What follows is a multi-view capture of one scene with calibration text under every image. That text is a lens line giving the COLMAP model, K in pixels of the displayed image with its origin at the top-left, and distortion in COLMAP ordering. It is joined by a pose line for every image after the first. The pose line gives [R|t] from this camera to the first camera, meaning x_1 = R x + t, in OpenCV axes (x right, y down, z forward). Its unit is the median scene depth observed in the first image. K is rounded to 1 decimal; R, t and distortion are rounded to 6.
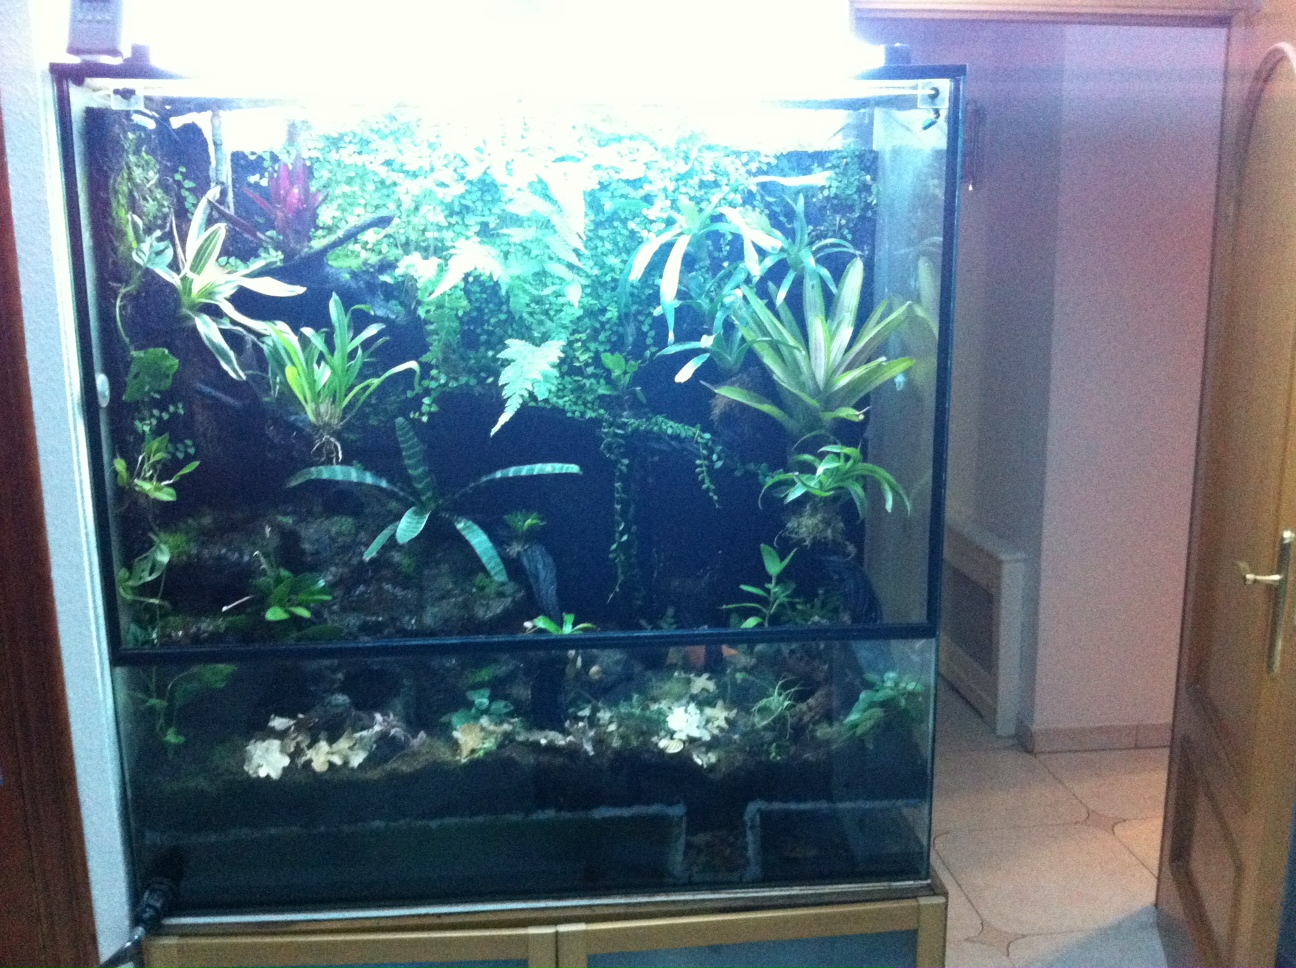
lens RADIAL K [[1294.2, 0, 651.1], [0, 1294.2, 500.9], [0, 0, 1]] dist [0.008004, -0.304369]
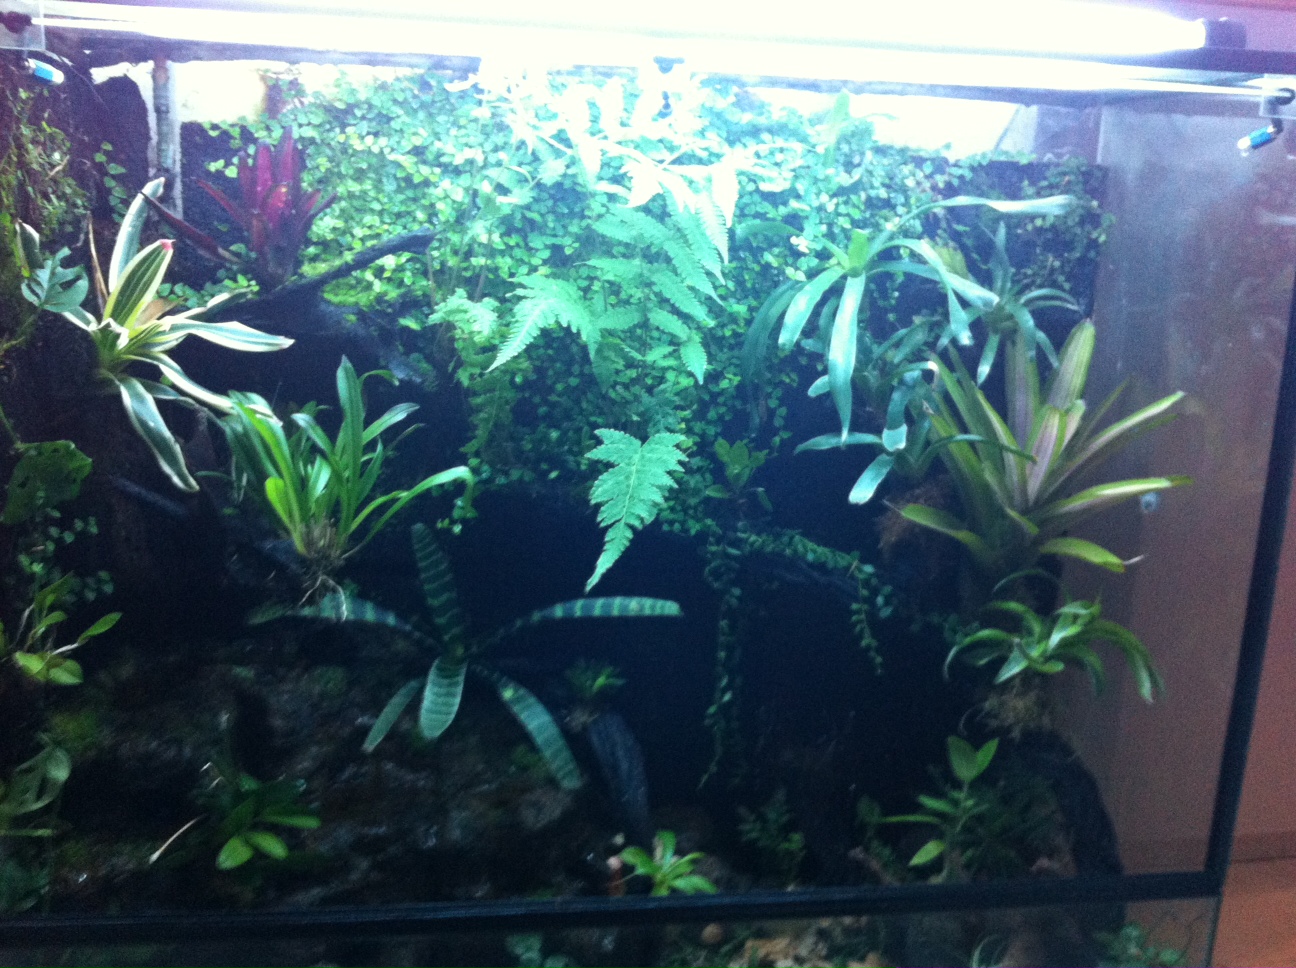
lens RADIAL K [[1346.2, 0, 648.0], [0, 1346.2, 484.0], [0, 0, 1]] dist [0.000732, -0.221377]
pose [[0.998265, 0.034761, 0.047535, -0.111296], [-0.034516, 0.999386, -0.005960, -0.088378], [-0.047713, 0.004309, 0.998852, 0.294651]]
